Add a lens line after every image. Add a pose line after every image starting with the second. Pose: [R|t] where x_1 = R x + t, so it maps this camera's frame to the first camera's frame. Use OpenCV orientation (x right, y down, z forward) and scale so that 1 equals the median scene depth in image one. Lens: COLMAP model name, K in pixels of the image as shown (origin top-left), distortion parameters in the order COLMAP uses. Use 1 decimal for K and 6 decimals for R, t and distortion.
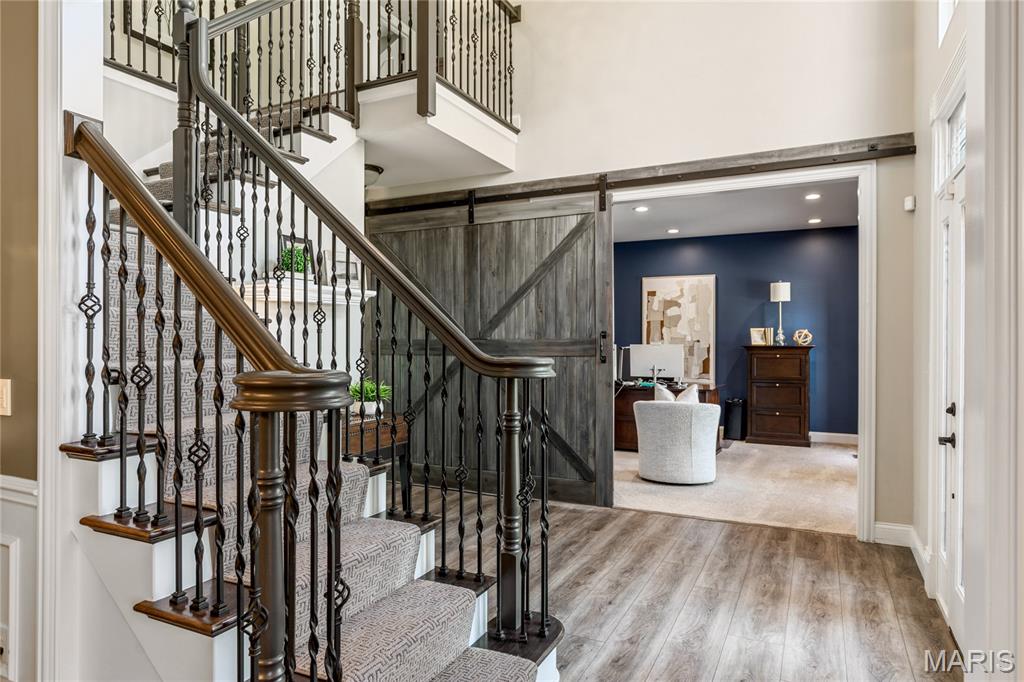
lens RADIAL K [[631.4, 0, 511.2], [0, 631.4, 341.4], [0, 0, 1]] dist [0.001537, 0.000145]
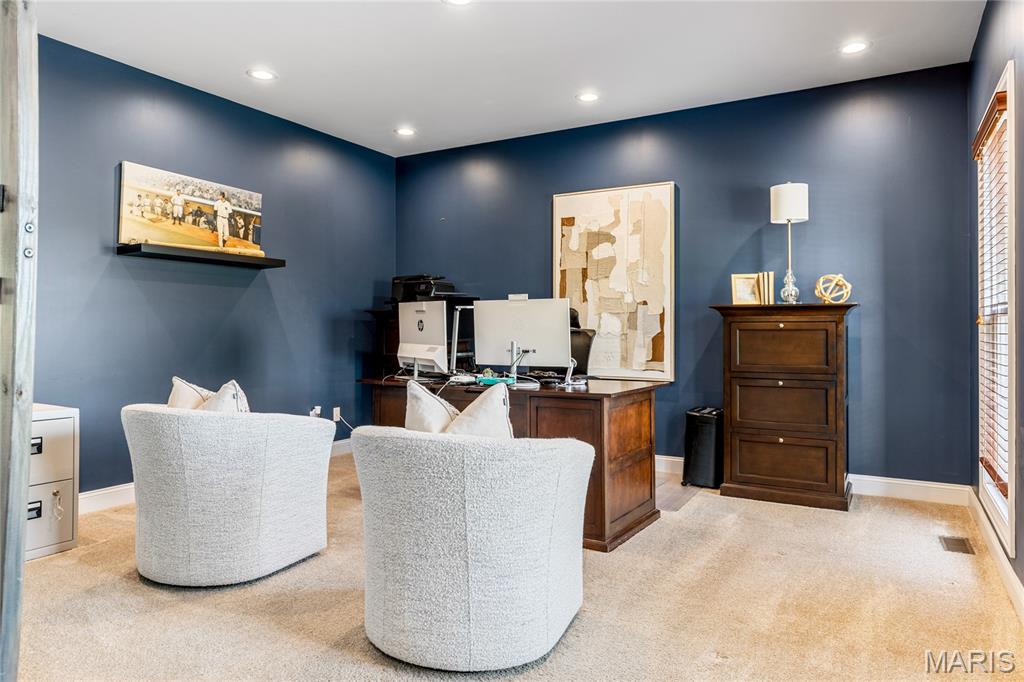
lens RADIAL K [[667.6, 0, 504.7], [0, 667.6, 322.6], [0, 0, 1]] dist [0.003291, 0.001532]
pose [[0.998079, 0.000742, -0.061942, 0.223097], [-0.001675, 0.999886, -0.015023, 0.027542], [0.061924, 0.015098, 0.997967, 0.431858]]
